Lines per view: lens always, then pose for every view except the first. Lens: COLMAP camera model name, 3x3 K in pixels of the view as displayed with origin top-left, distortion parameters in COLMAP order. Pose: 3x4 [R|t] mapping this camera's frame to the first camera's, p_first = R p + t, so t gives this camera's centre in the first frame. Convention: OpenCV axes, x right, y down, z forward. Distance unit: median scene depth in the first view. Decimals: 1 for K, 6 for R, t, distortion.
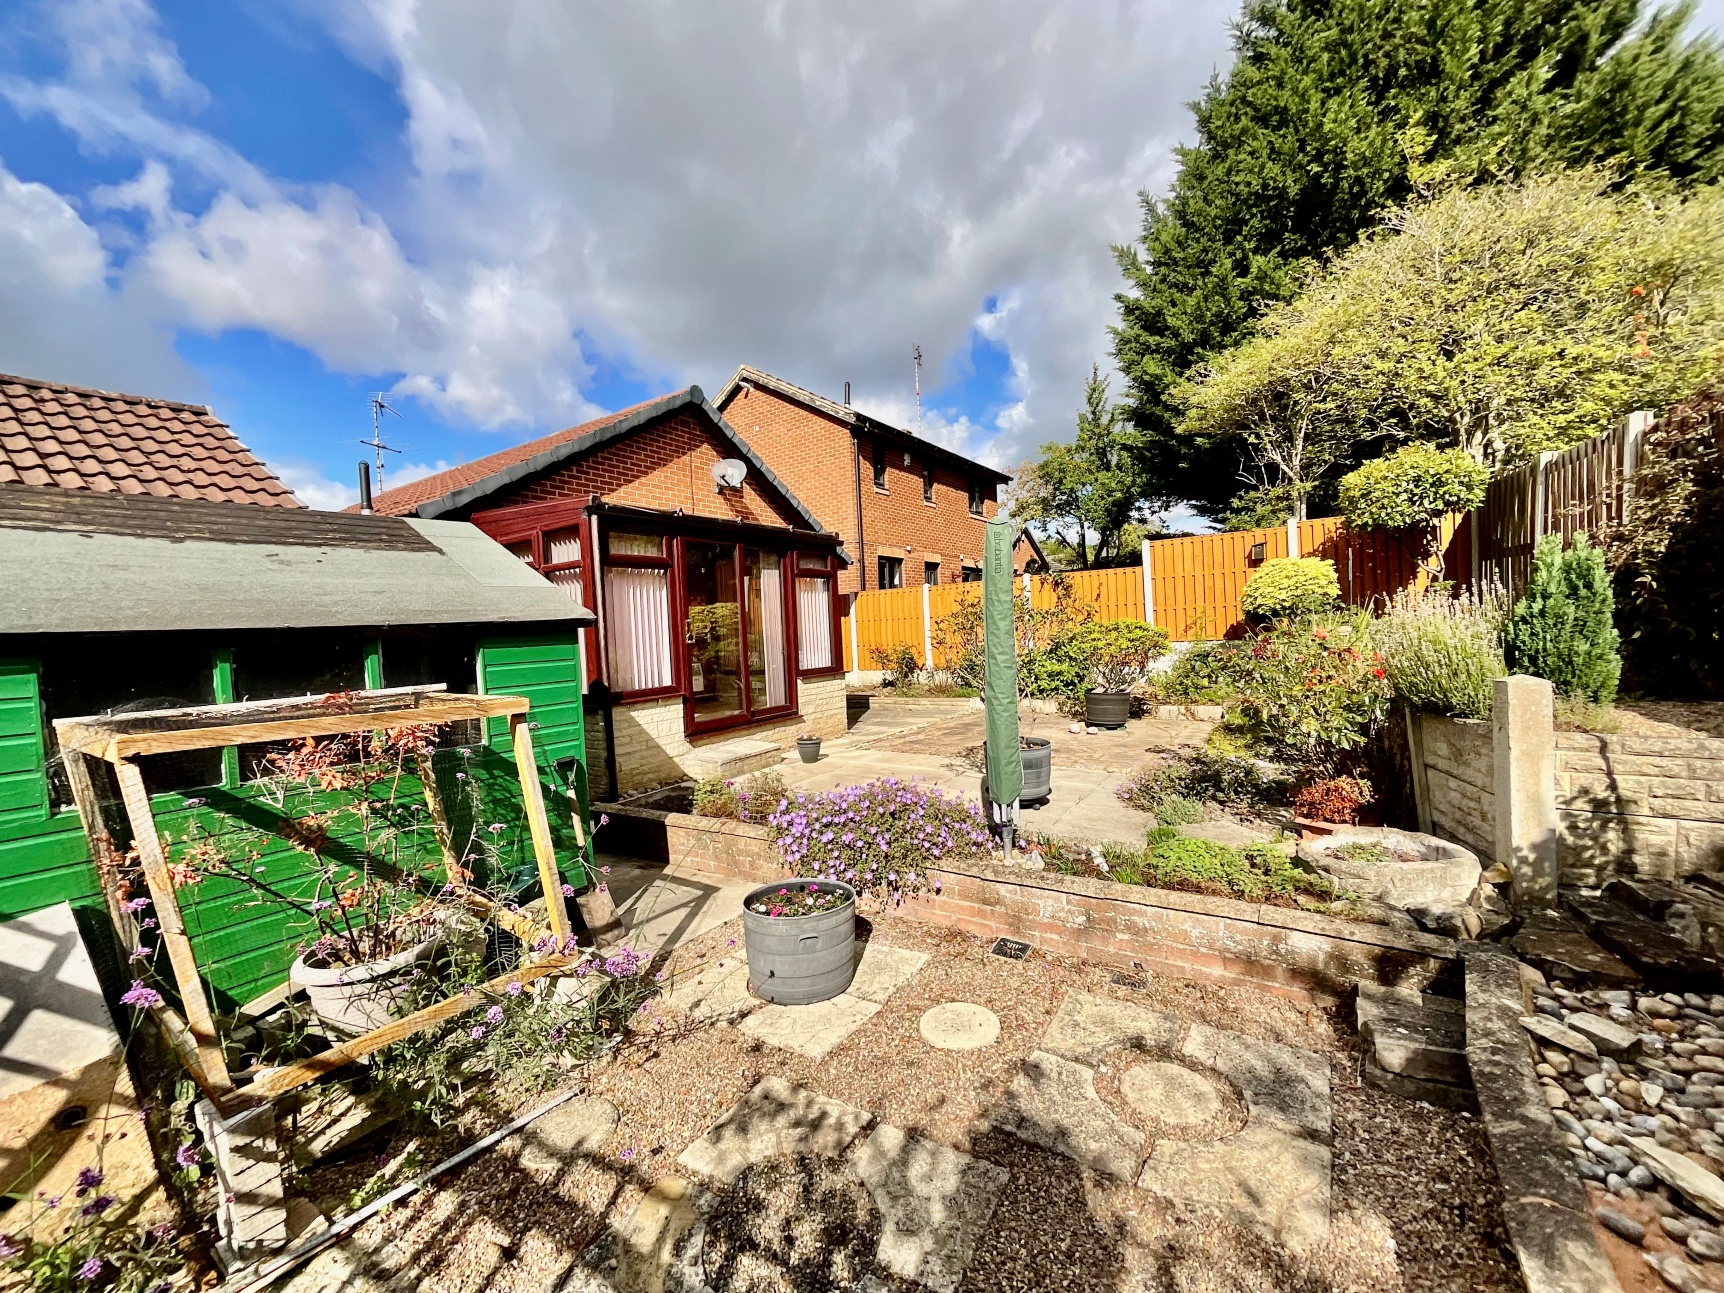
lens RADIAL K [[701.8, 0, 842.8], [0, 701.8, 643.2], [0, 0, 1]] dist [-0.000990, -0.000299]
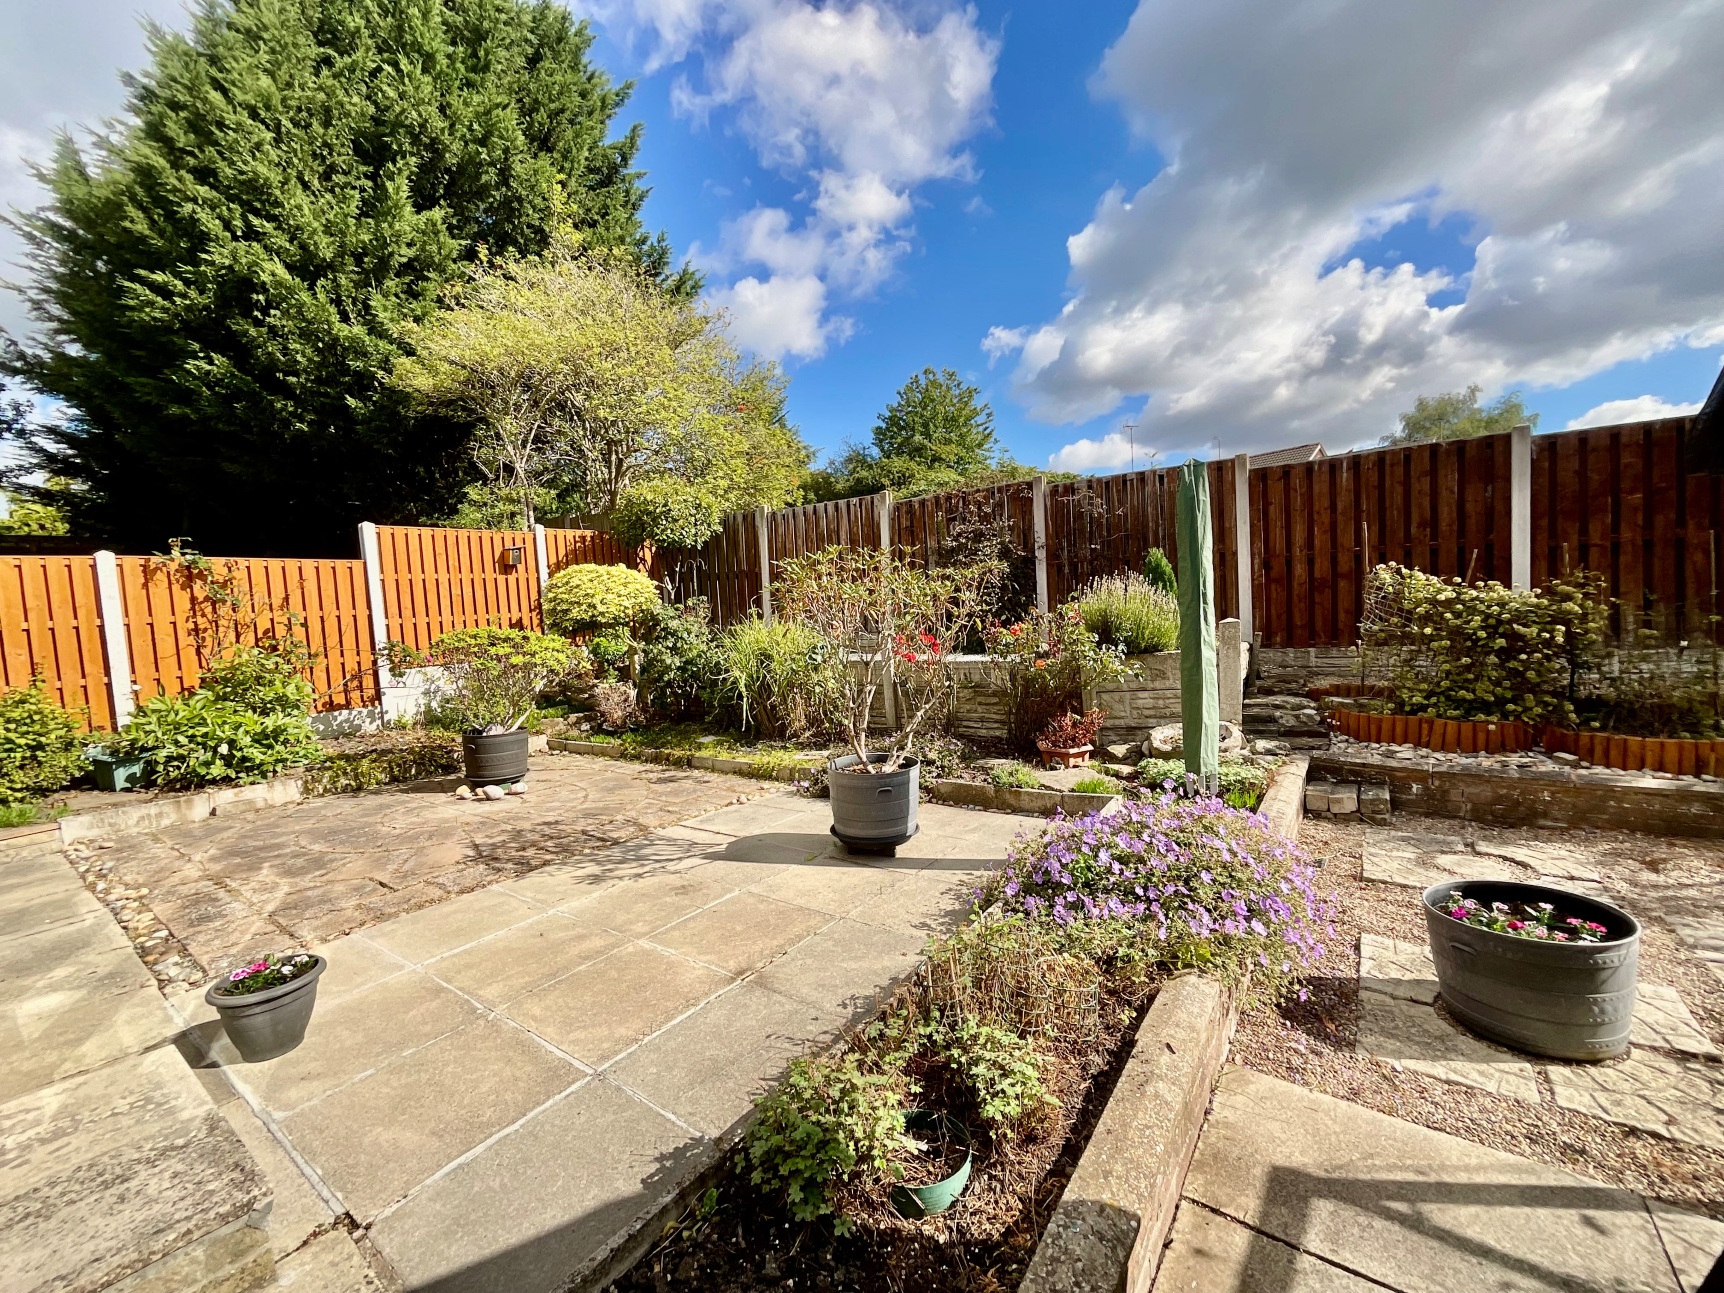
lens RADIAL K [[701.8, 0, 842.8], [0, 701.8, 643.2], [0, 0, 1]] dist [-0.000990, -0.000299]
pose [[0.009982, -0.010535, 0.999895, -0.294711], [0.073760, 0.997228, 0.009770, -0.000036], [-0.997226, 0.073654, 0.010731, 0.601016]]
